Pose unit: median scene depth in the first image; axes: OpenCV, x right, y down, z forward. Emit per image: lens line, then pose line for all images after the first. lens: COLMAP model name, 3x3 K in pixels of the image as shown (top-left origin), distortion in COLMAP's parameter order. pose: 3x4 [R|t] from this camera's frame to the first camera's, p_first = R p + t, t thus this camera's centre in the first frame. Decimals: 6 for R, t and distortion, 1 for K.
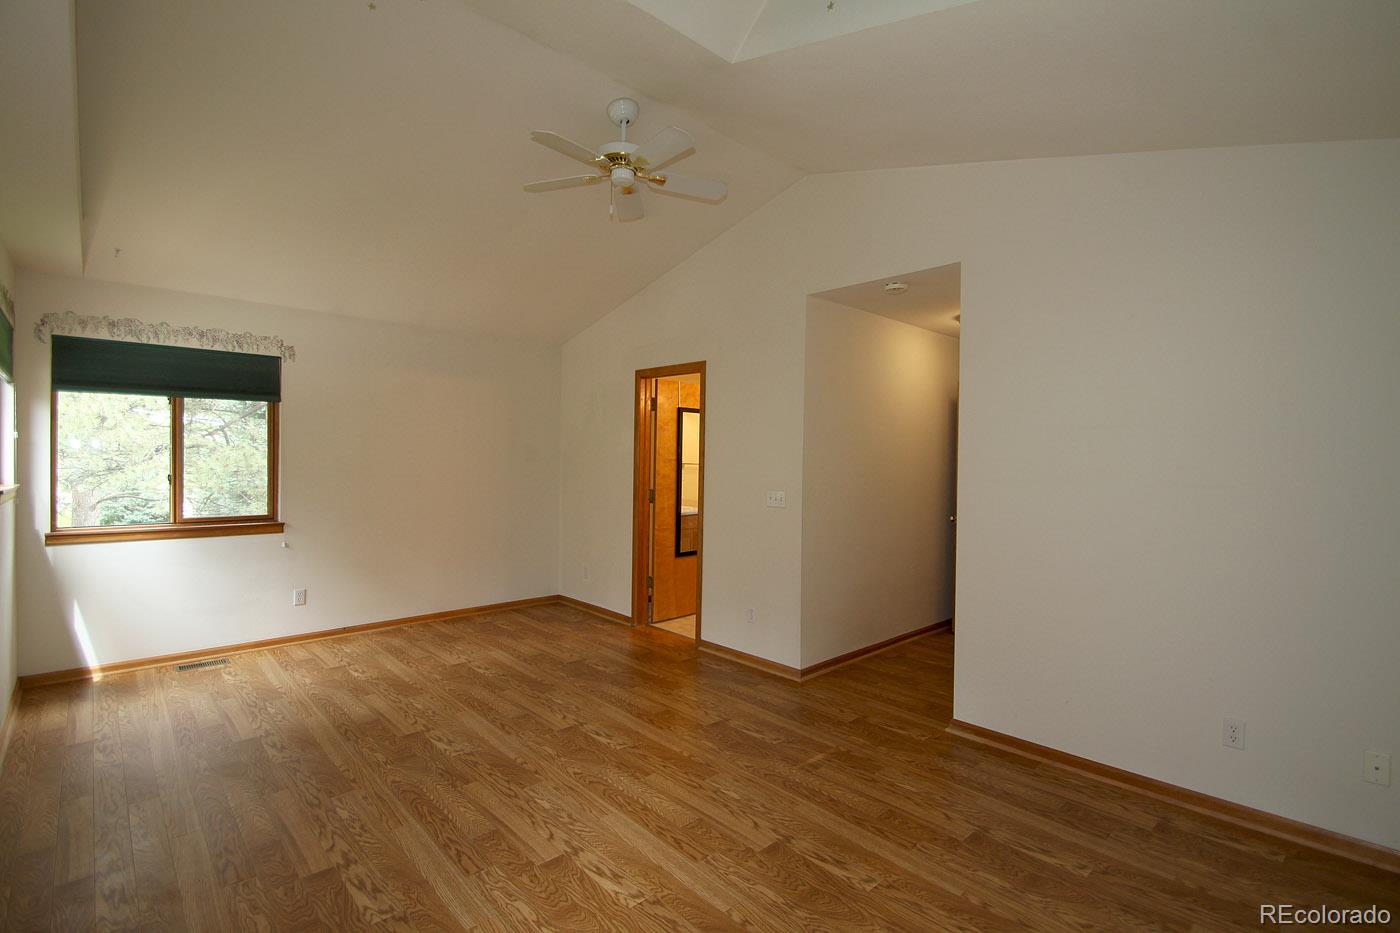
lens RADIAL K [[674.3, 0, 702.2], [0, 674.3, 465.3], [0, 0, 1]] dist [0.014032, -0.020010]
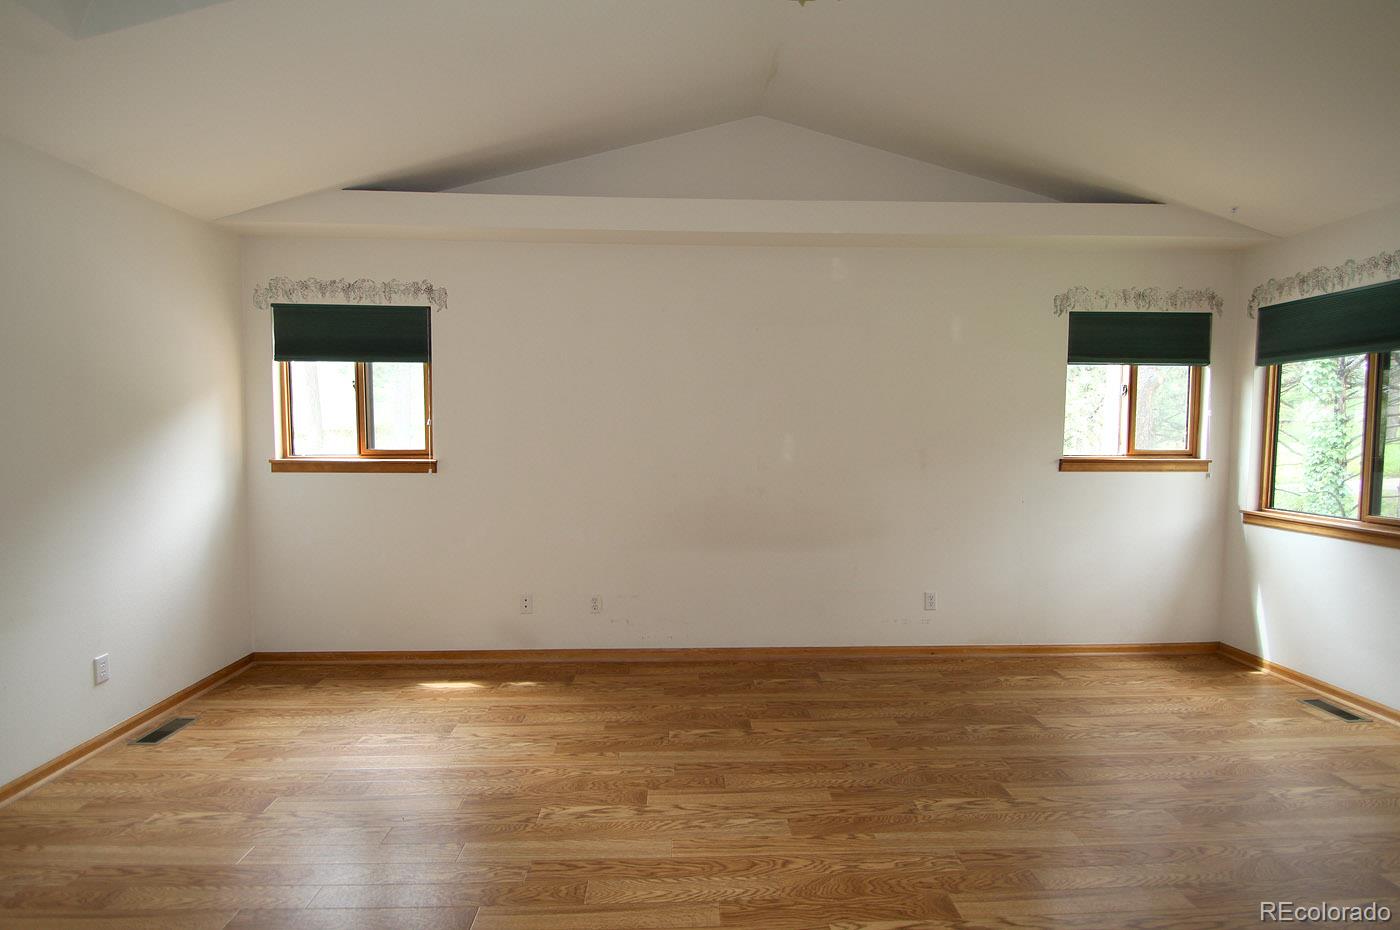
lens RADIAL K [[674.3, 0, 702.2], [0, 674.3, 463.8], [0, 0, 1]] dist [0.014032, -0.020010]
pose [[-0.669851, 0.024142, -0.742103, 0.340374], [-0.017101, 0.998704, 0.047926, -0.002329], [0.742299, 0.044795, -0.668570, 1.186373]]
